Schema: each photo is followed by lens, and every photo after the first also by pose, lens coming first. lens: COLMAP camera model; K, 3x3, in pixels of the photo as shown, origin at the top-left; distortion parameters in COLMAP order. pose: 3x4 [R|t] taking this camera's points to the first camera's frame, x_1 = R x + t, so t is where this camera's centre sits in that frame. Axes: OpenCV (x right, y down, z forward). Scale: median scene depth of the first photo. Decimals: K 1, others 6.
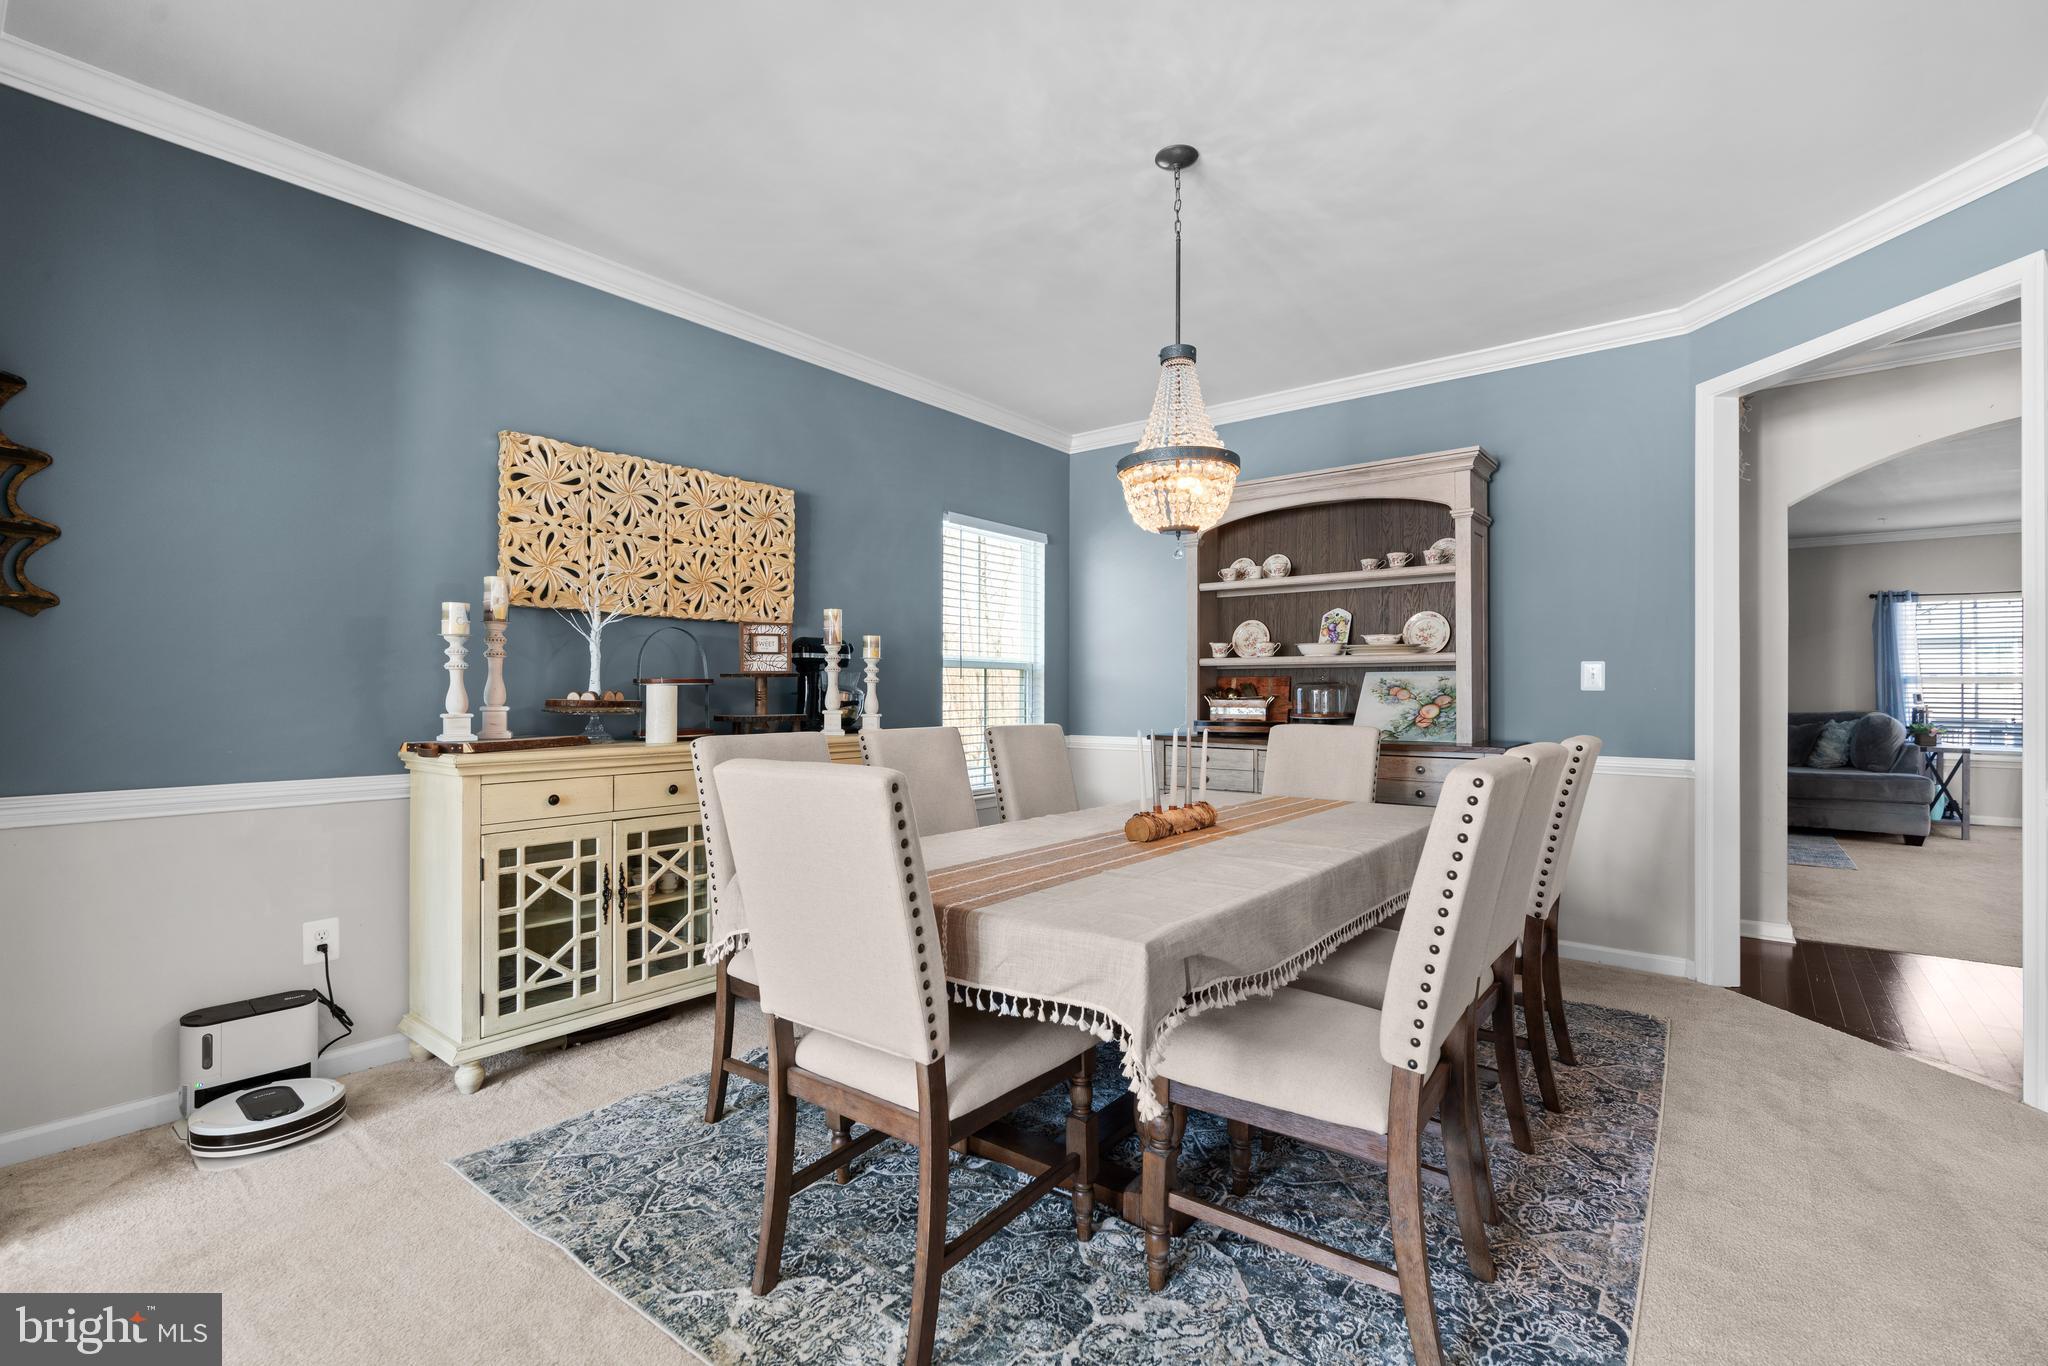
lens RADIAL K [[930.8, 0, 1027.4], [0, 930.8, 694.8], [0, 0, 1]] dist [-0.000525, 0.005491]
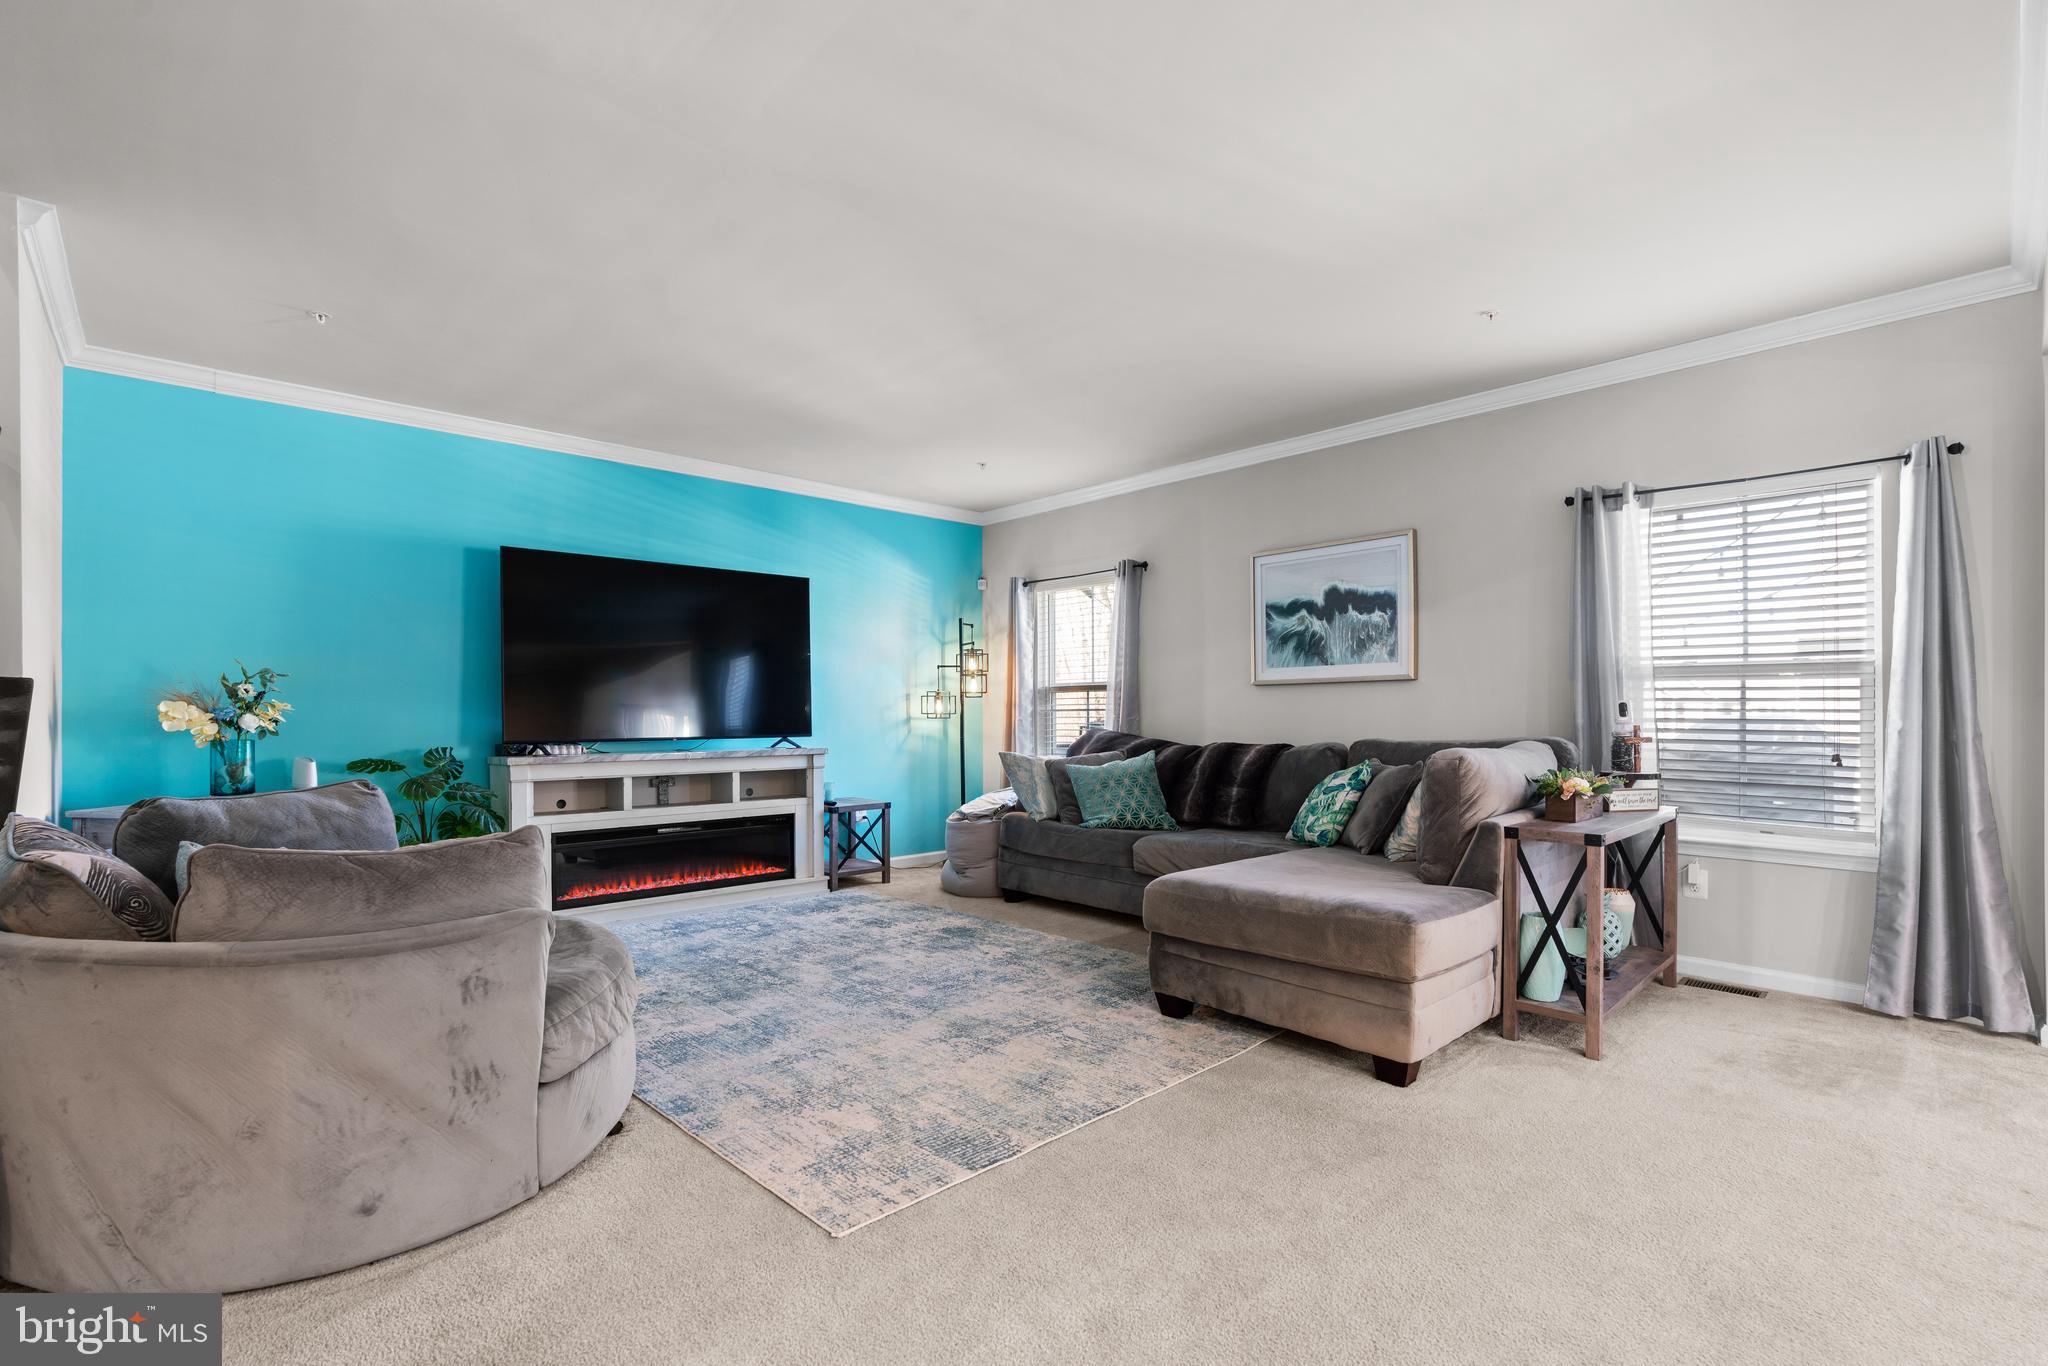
lens RADIAL K [[930.8, 0, 1016.3], [0, 930.8, 691.3], [0, 0, 1]] dist [-0.000525, 0.005491]
pose [[0.987203, -0.014367, -0.158821, 1.947560], [0.011036, 0.999701, -0.021833, 0.003262], [0.159087, 0.019801, 0.987066, 1.326062]]
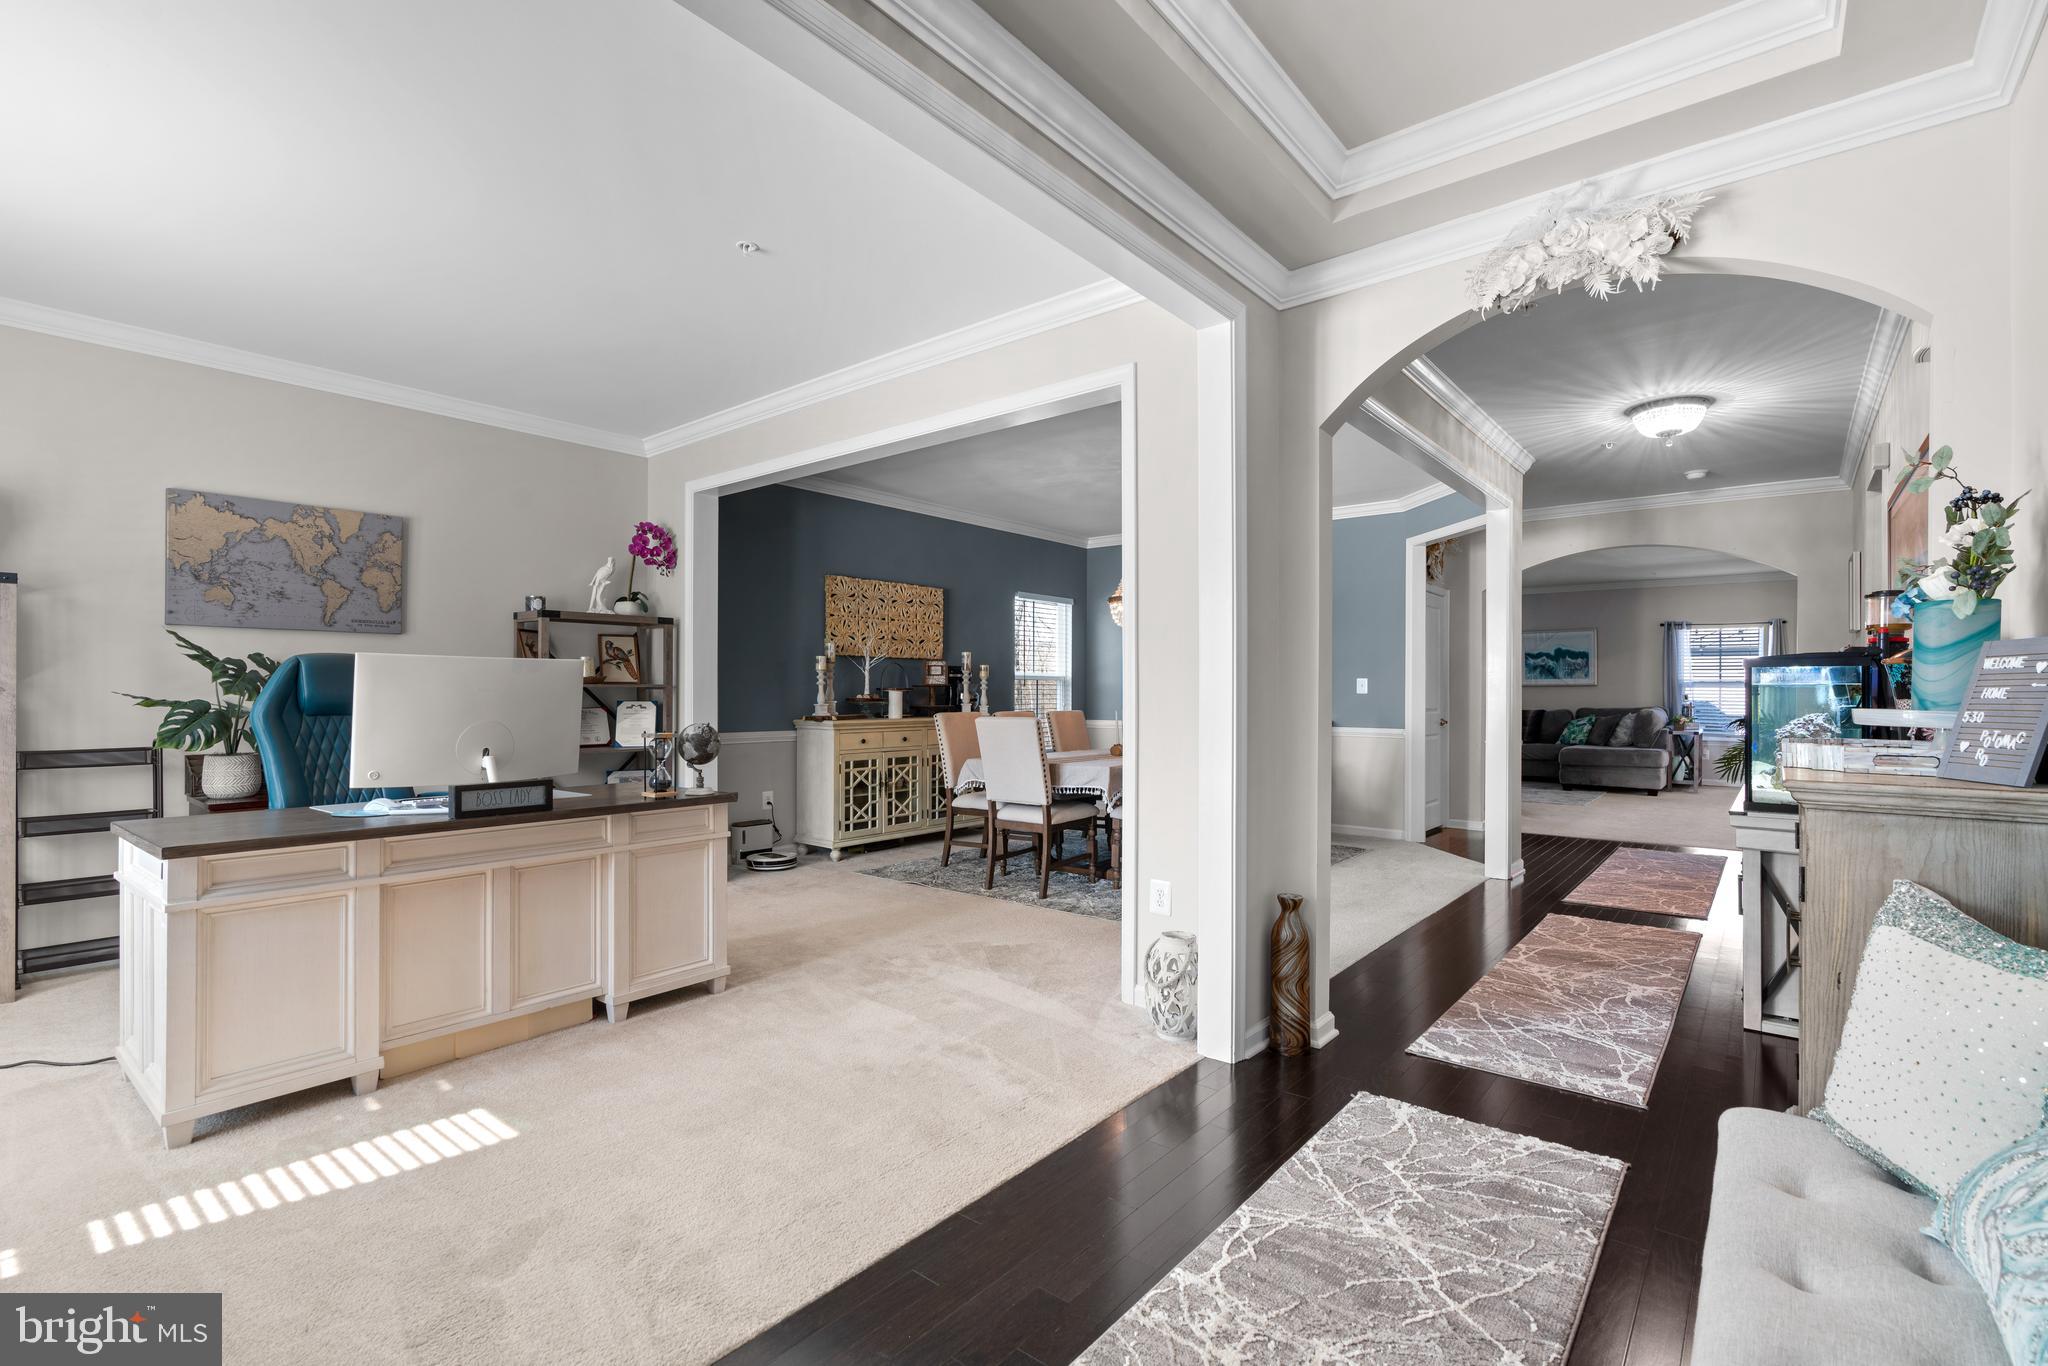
lens RADIAL K [[930.8, 0, 1011.9], [0, 930.8, 687.3], [0, 0, 1]] dist [-0.000525, 0.005491]
pose [[0.999521, 0.000835, -0.030951, -0.063301], [-0.001043, 0.999977, -0.006703, -0.005028], [0.030945, 0.006732, 0.999498, -1.181293]]
